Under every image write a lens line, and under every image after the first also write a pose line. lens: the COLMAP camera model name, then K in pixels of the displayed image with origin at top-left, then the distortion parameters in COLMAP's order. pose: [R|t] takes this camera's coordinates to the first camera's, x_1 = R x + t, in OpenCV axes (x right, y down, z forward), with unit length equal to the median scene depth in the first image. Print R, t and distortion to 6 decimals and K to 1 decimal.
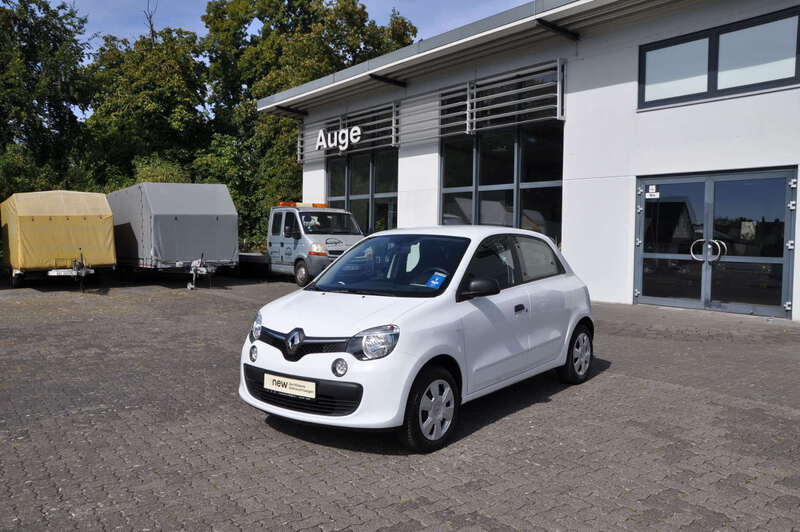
lens RADIAL K [[683.5, 0, 401.5], [0, 683.5, 264.2], [0, 0, 1]] dist [-0.073458, -0.007540]
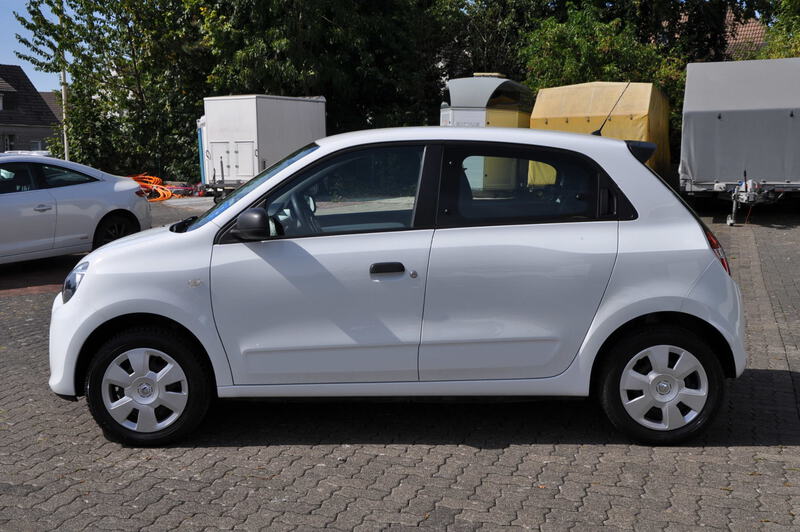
lens RADIAL K [[999.3, 0, 399.7], [0, 999.3, 266.6], [0, 0, 1]] dist [0.018995, 0.000000]
pose [[0.581486, 0.097878, -0.807647, 0.851246], [-0.032919, 0.994754, 0.096852, -0.019865], [0.812890, -0.029731, 0.581658, 0.504274]]
